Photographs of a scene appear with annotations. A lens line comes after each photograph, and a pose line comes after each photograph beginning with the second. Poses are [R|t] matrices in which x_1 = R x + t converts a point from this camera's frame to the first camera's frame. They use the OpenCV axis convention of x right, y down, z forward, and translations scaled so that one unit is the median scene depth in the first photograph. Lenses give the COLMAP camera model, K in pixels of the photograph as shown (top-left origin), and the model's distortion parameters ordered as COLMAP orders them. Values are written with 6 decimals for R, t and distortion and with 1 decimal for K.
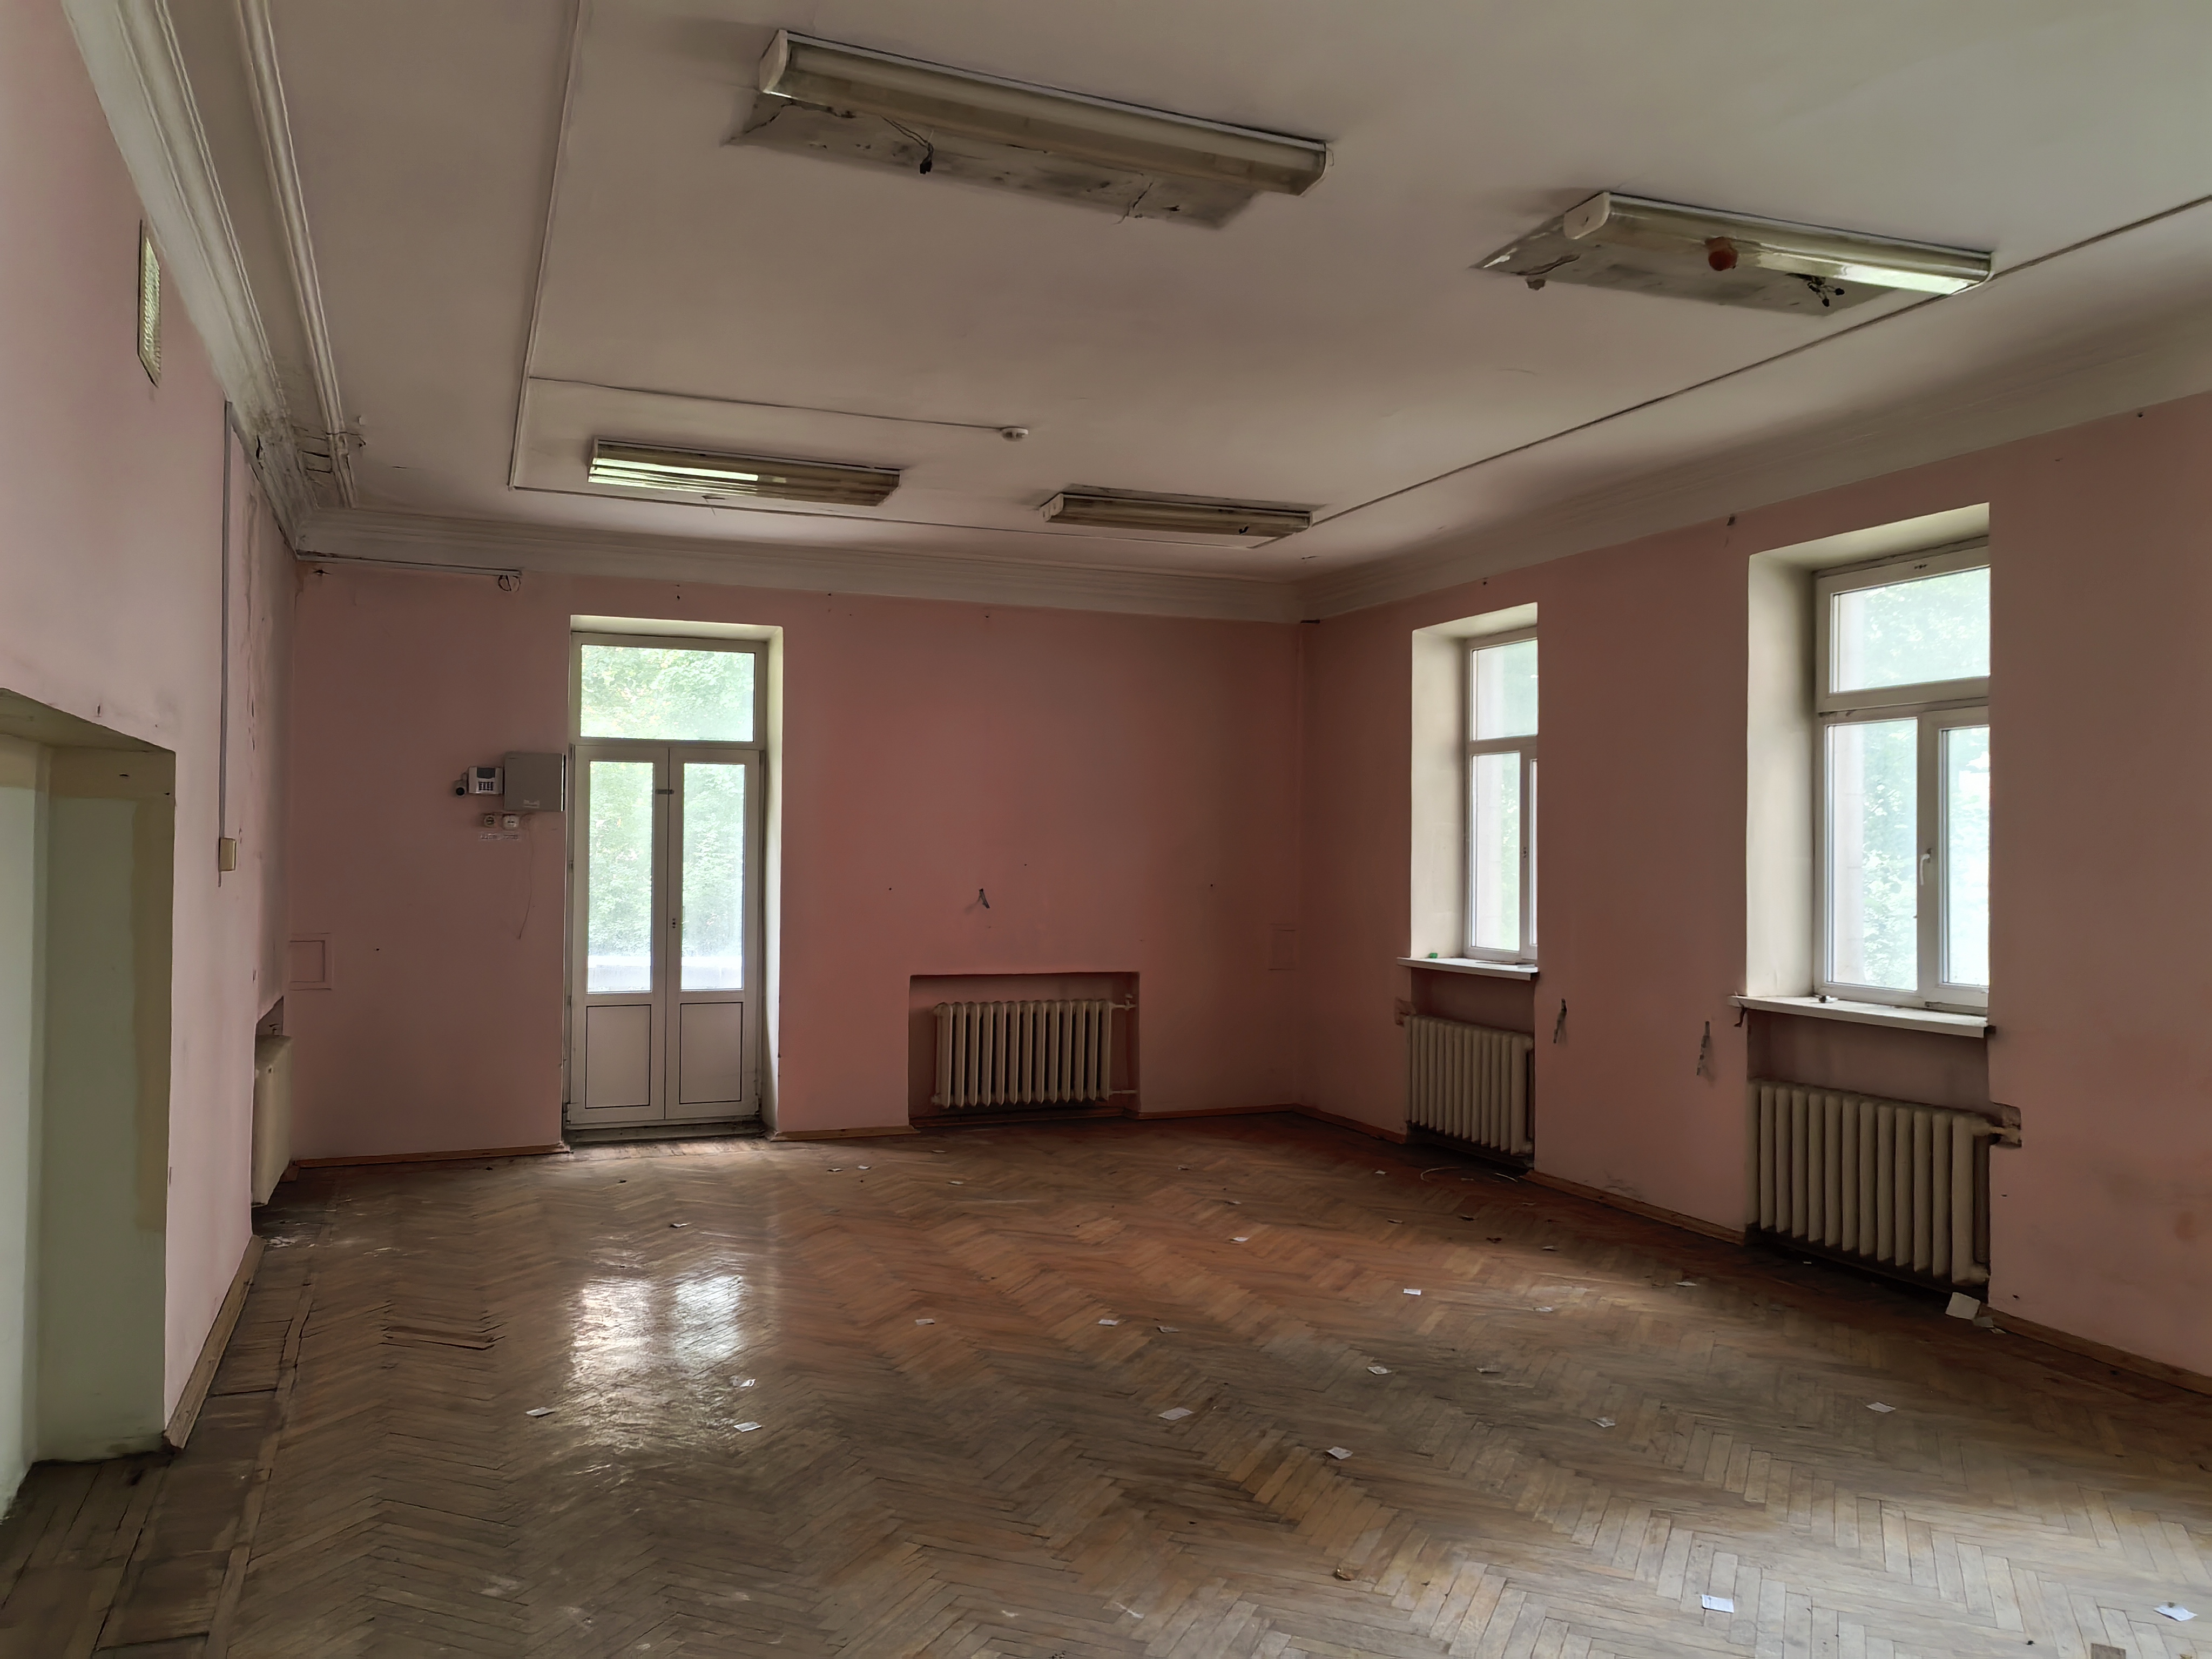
lens RADIAL K [[1705.7, 0, 1072.1], [0, 1705.7, 825.4], [0, 0, 1]] dist [0.074962, -0.052819]
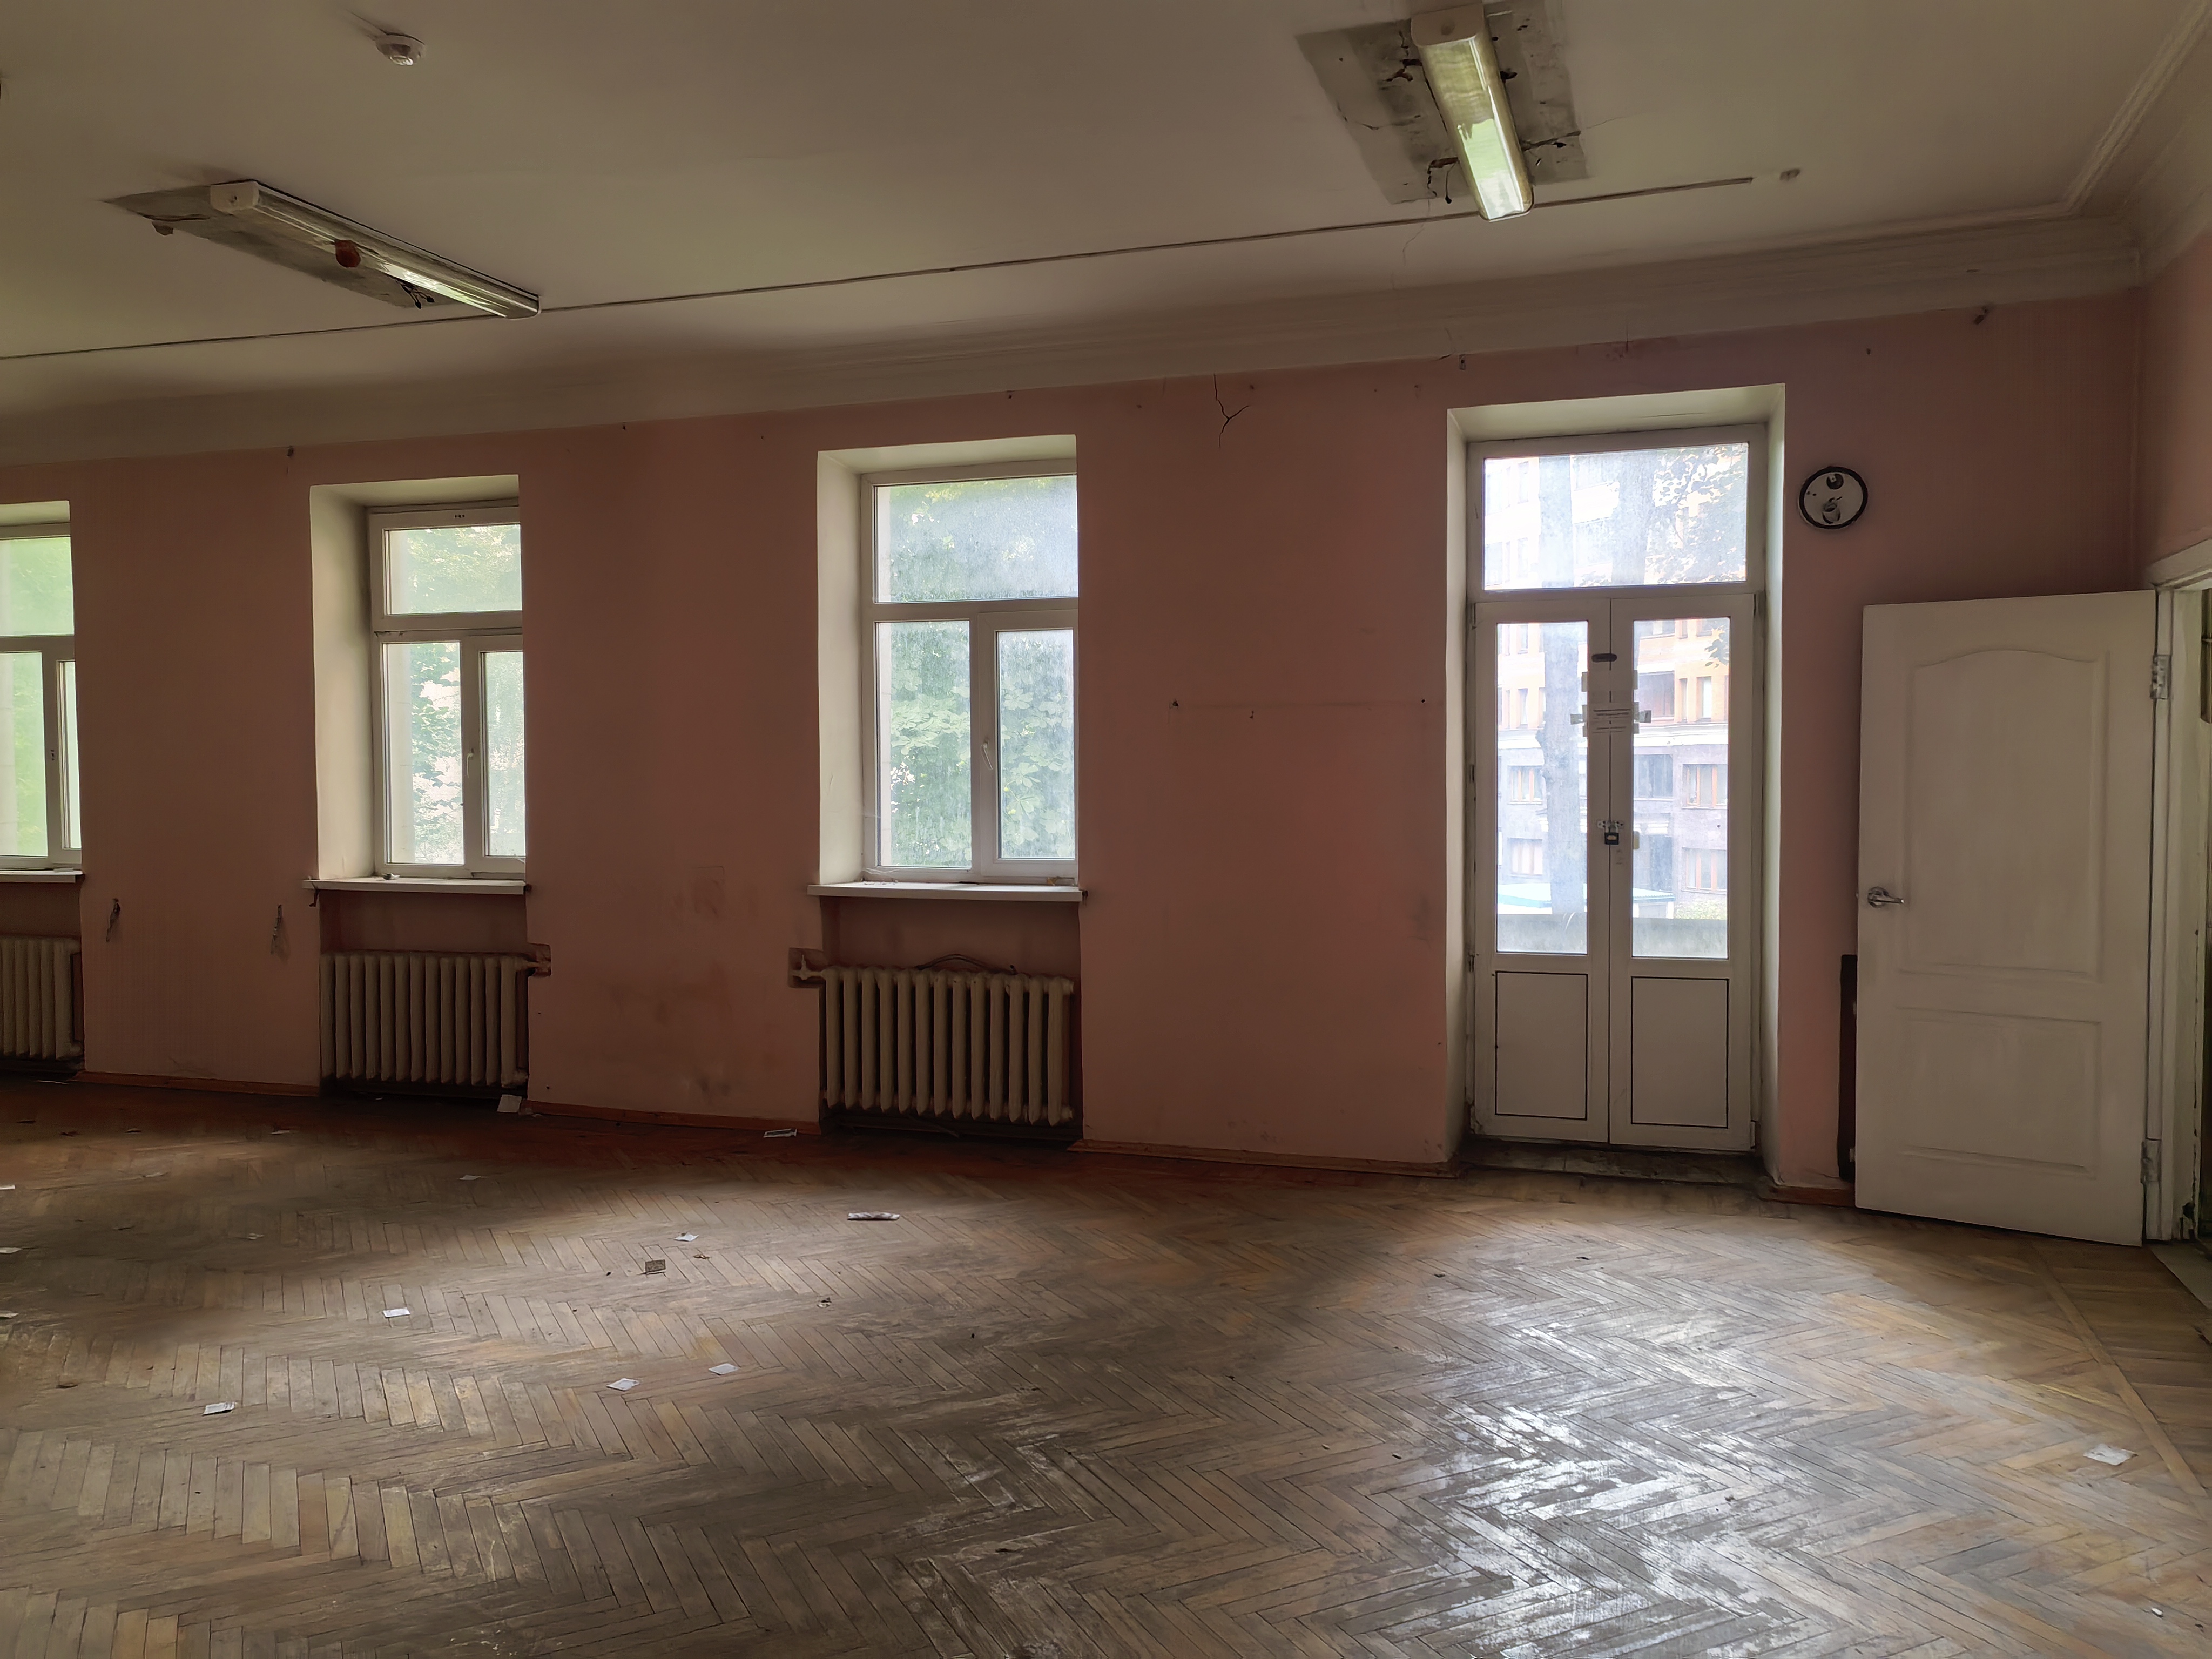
lens RADIAL K [[1705.7, 0, 1152.0], [0, 1705.7, 829.6], [0, 0, 1]] dist [0.074962, -0.052819]
pose [[0.627768, -0.037972, 0.777473, -0.150710], [-0.004640, 0.998609, 0.052519, 0.004459], [-0.778386, -0.036577, 0.626719, -0.140674]]
